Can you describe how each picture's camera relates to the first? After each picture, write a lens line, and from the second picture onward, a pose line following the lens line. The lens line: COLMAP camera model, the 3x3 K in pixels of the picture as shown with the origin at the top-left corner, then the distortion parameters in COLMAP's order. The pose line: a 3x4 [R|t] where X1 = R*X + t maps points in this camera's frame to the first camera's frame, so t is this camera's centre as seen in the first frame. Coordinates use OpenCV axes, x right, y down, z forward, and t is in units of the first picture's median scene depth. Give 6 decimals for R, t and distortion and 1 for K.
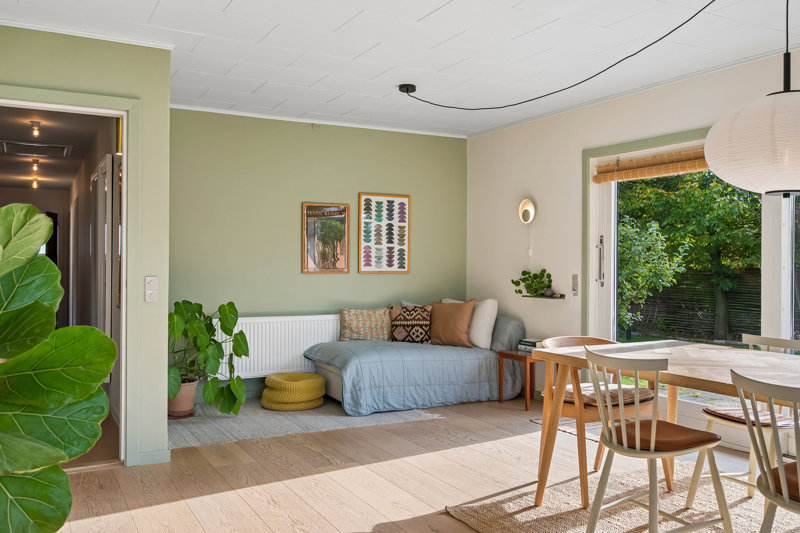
lens RADIAL K [[697.4, 0, 400.0], [0, 697.4, 266.5], [0, 0, 1]] dist [-0.001700, -0.005094]
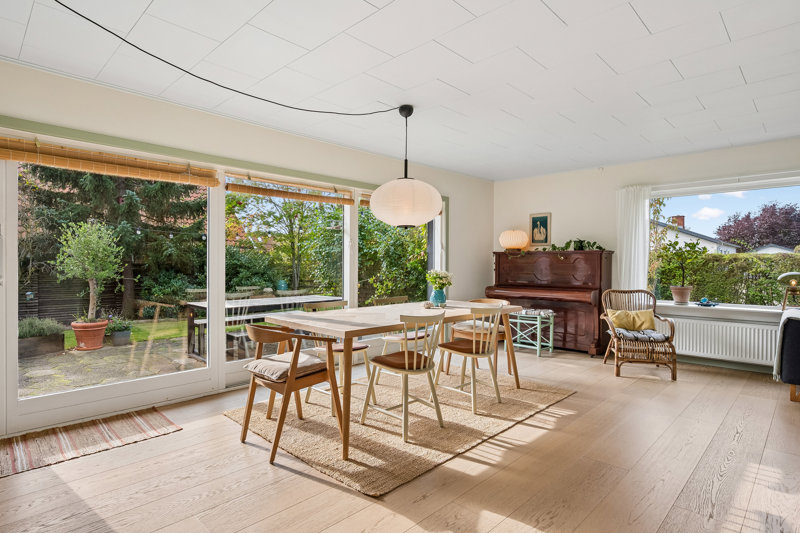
lens RADIAL K [[427.2, 0, 400.0], [0, 427.2, 266.5], [0, 0, 1]] dist [0.001870, 0.000031]
pose [[-0.298685, -0.010379, 0.954295, -0.304824], [-0.002873, 0.999946, 0.009976, 0.000362], [-0.954347, 0.000238, -0.298699, 0.642082]]
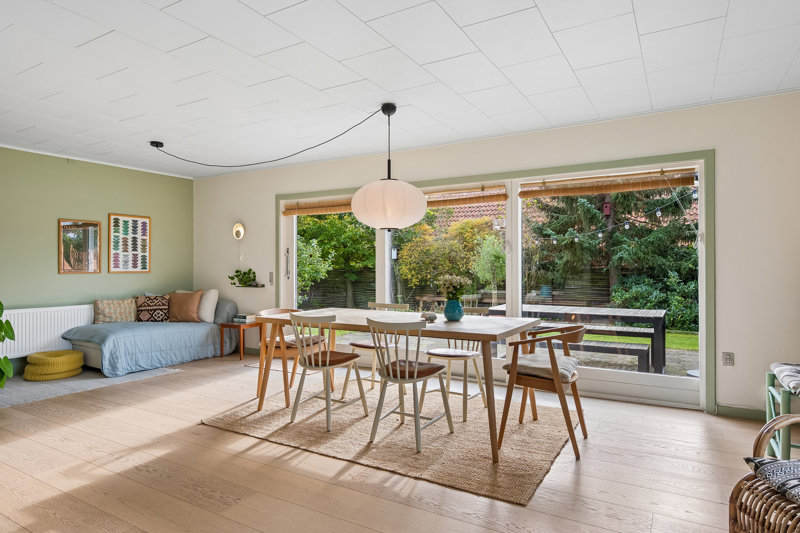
lens RADIAL K [[474.6, 0, 400.0], [0, 474.6, 266.5], [0, 0, 1]] dist [0.001142, 0.000218]
pose [[0.856723, -0.006406, 0.515737, -0.055900], [0.007018, 0.999975, 0.000762, 0.000105], [-0.515729, 0.002966, 0.856747, -0.083625]]
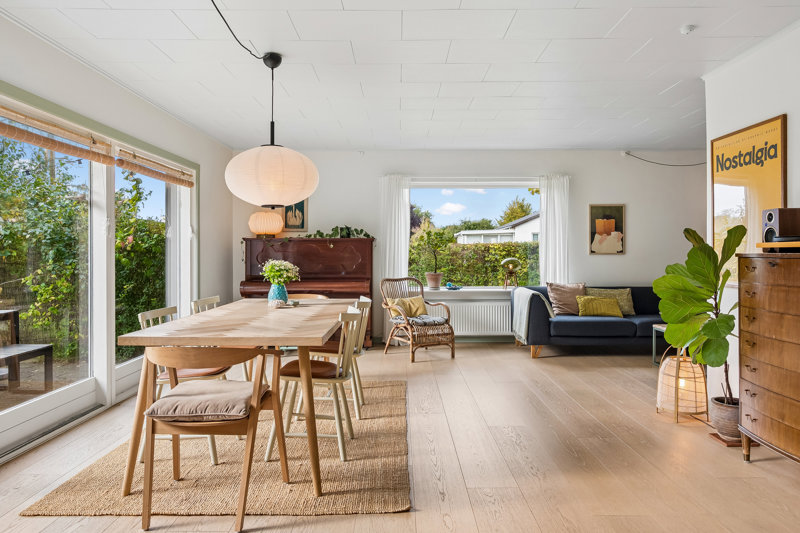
lens RADIAL K [[546.2, 0, 399.2], [0, 546.2, 254.1], [0, 0, 1]] dist [0.001753, 0.001034]
pose [[-0.879139, -0.001096, 0.476564, -0.151079], [0.001178, 0.999989, 0.004474, 0.001410], [-0.476564, 0.004495, -0.879128, 0.917864]]
